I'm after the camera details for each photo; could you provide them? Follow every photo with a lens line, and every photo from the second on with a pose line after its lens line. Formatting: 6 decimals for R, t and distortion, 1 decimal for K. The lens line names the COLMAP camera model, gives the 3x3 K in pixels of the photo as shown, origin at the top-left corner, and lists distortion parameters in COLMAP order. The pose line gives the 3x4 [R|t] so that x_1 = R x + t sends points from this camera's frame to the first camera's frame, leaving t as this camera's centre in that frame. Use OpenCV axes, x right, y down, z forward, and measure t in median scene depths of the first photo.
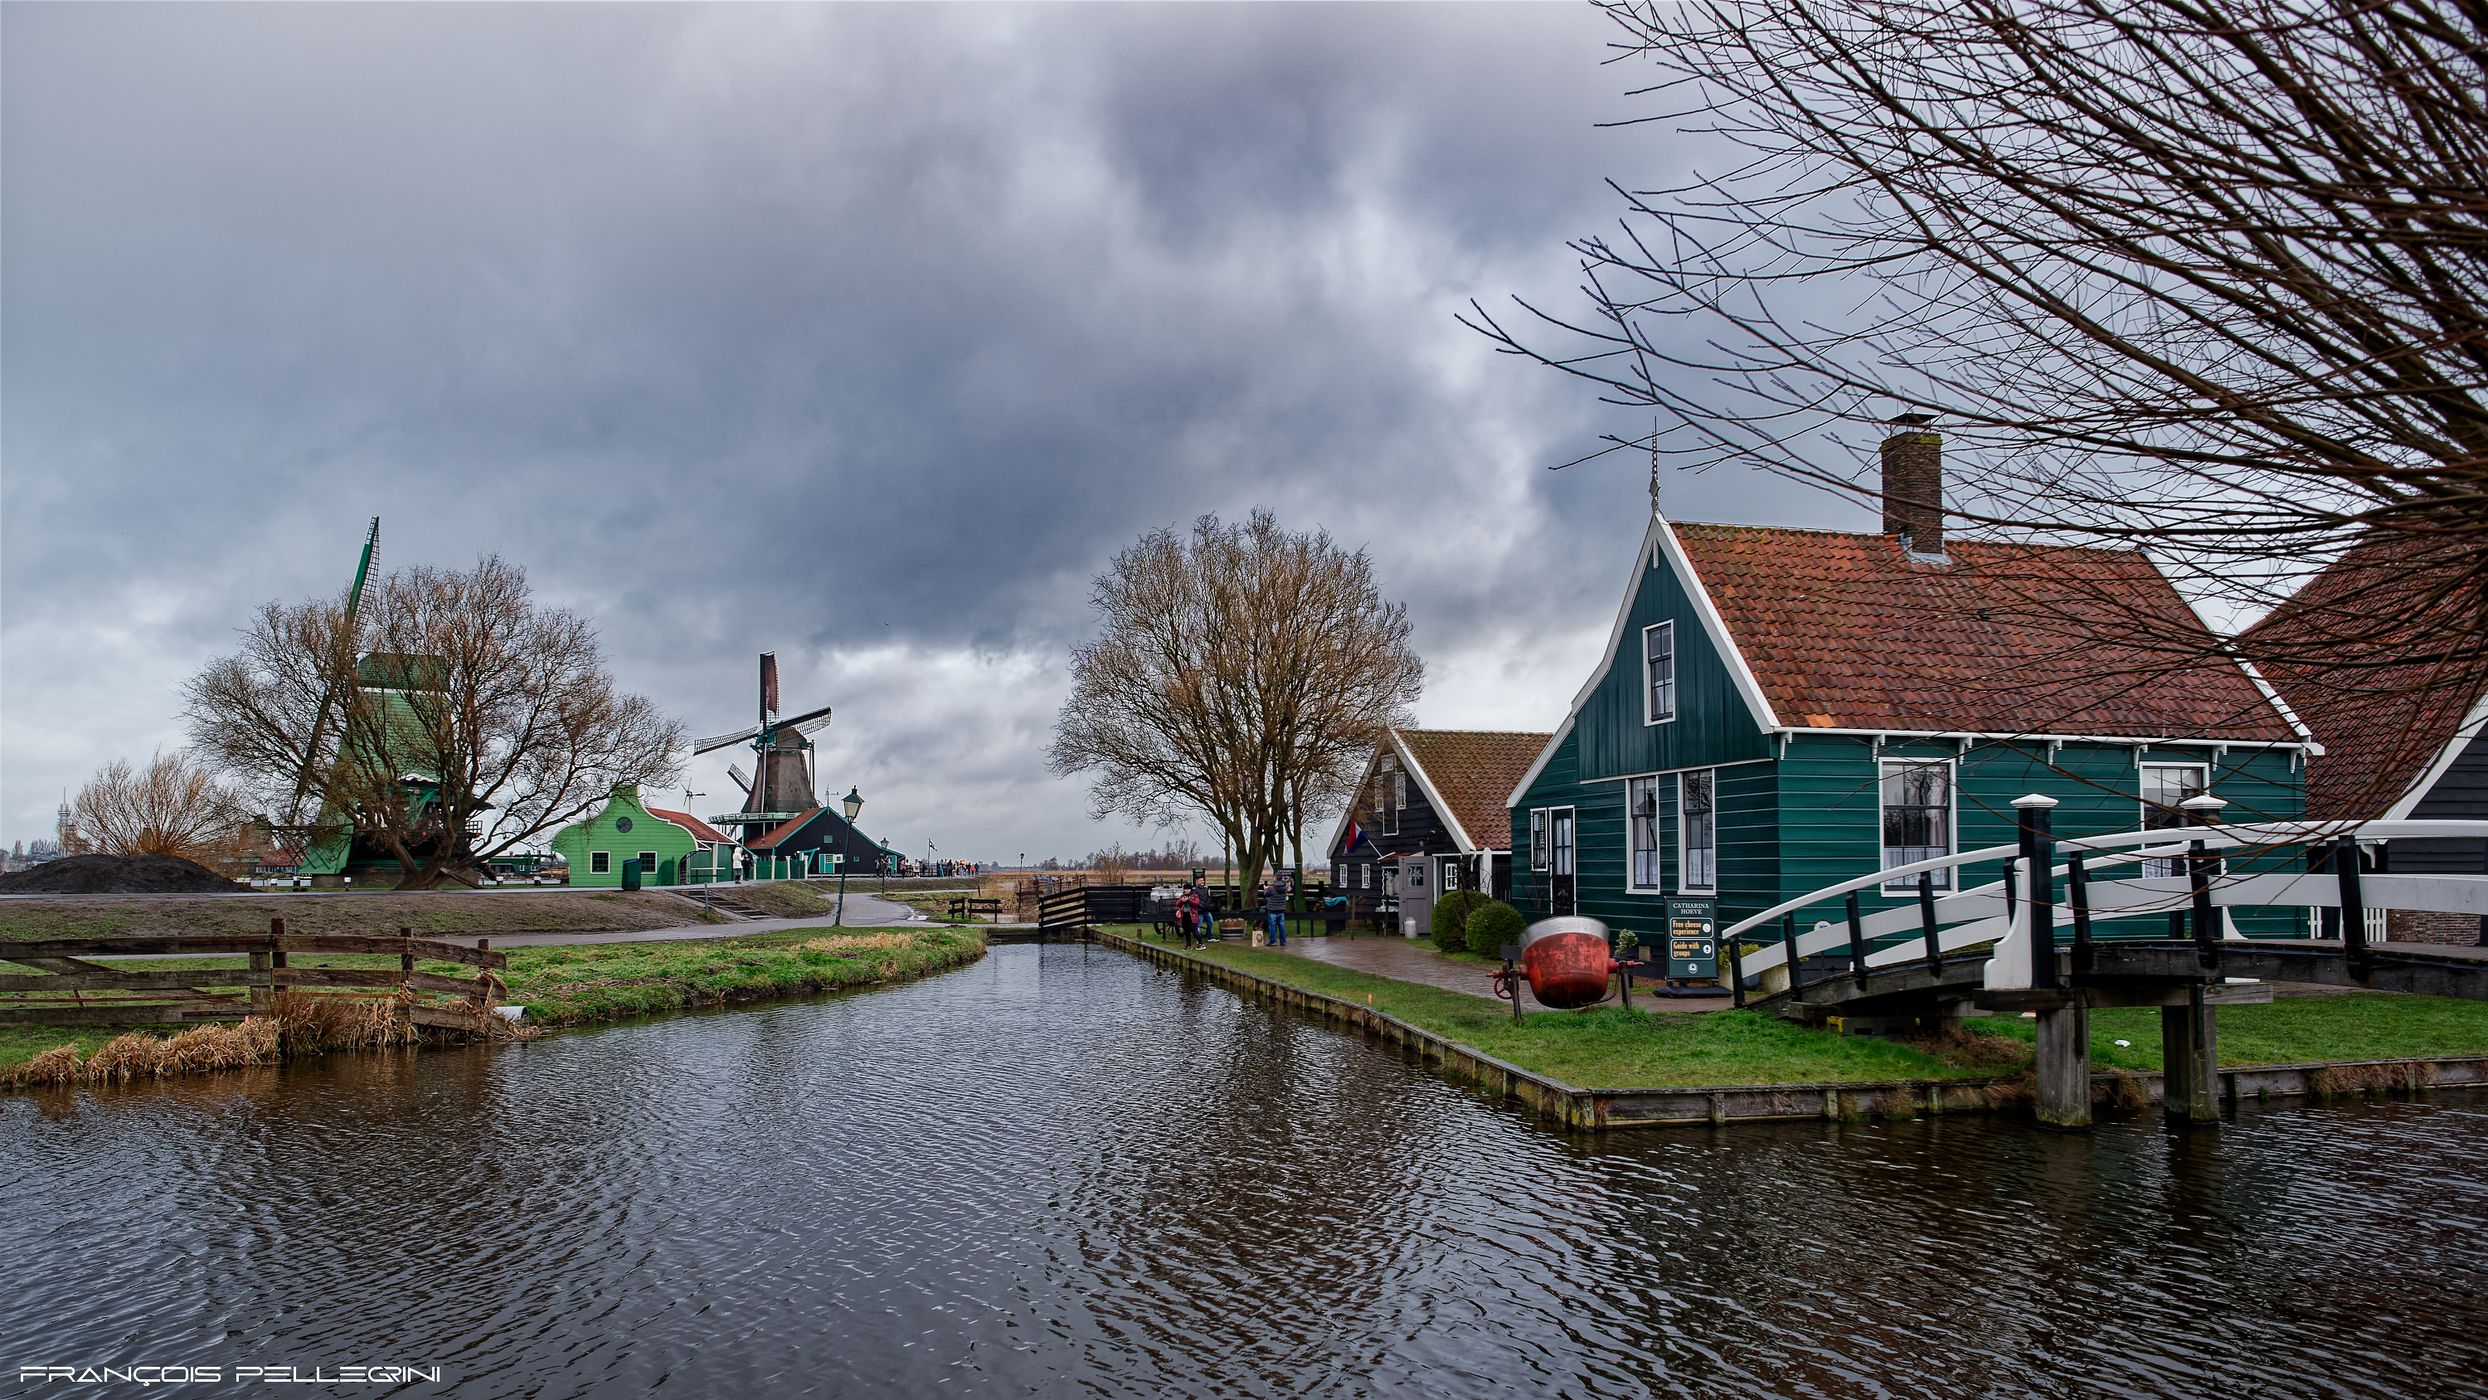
lens RADIAL K [[1567.0, 0, 1230.2], [0, 1567.0, 823.5], [0, 0, 1]] dist [0.003653, -0.000232]
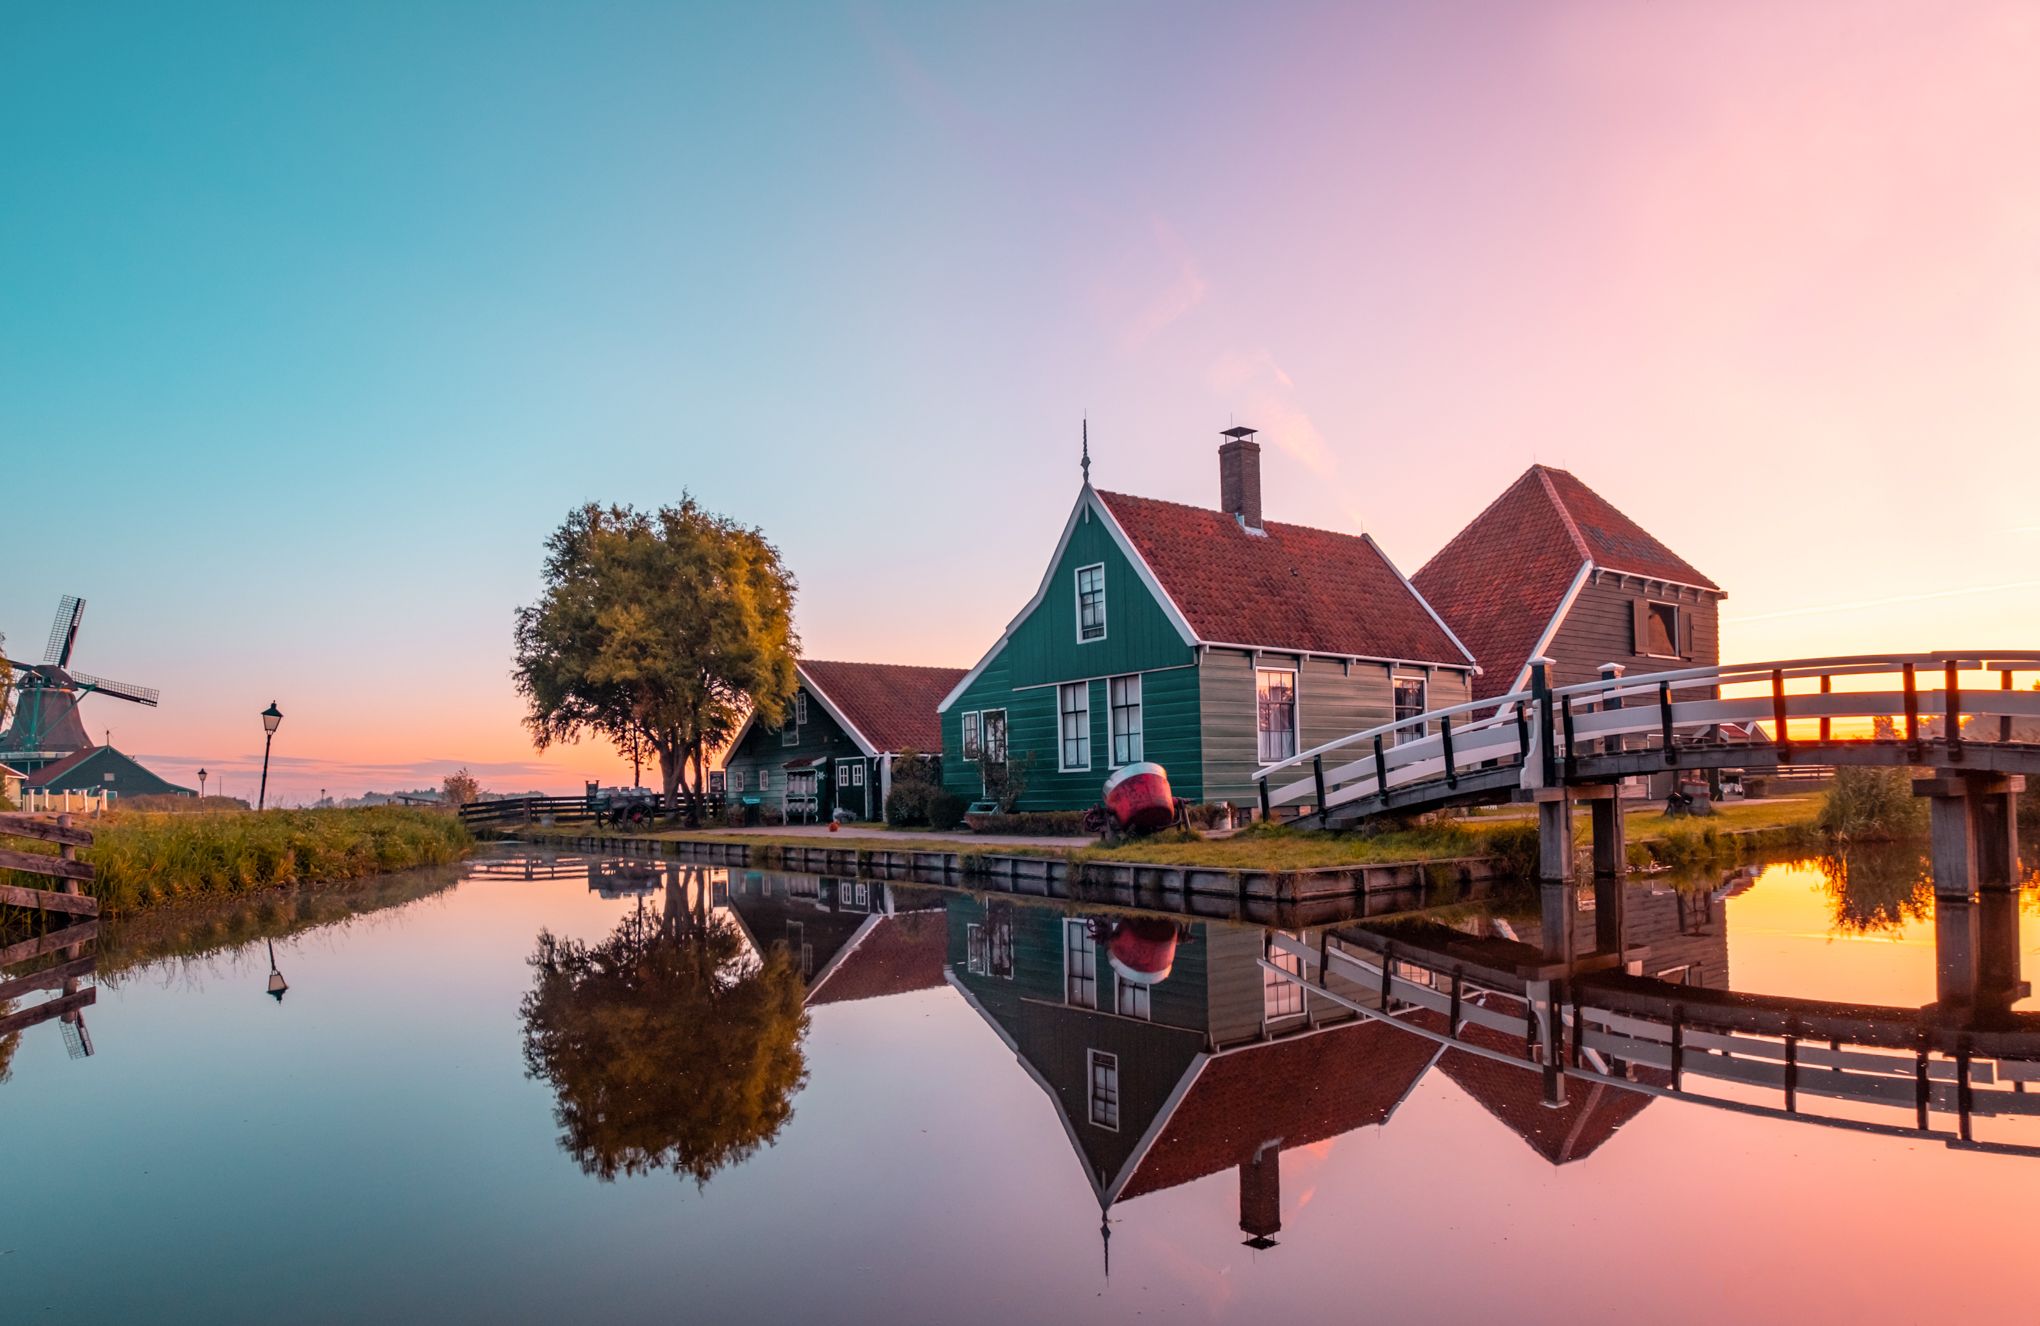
lens RADIAL K [[1232.3, 0, 1050.0], [0, 1232.3, 794.8], [0, 0, 1]] dist [-0.003891, -0.001761]
pose [[0.912150, -0.021037, 0.409317, -0.186779], [0.010189, 0.999537, 0.028668, 0.035371], [-0.409731, -0.021979, 0.911942, 0.062065]]
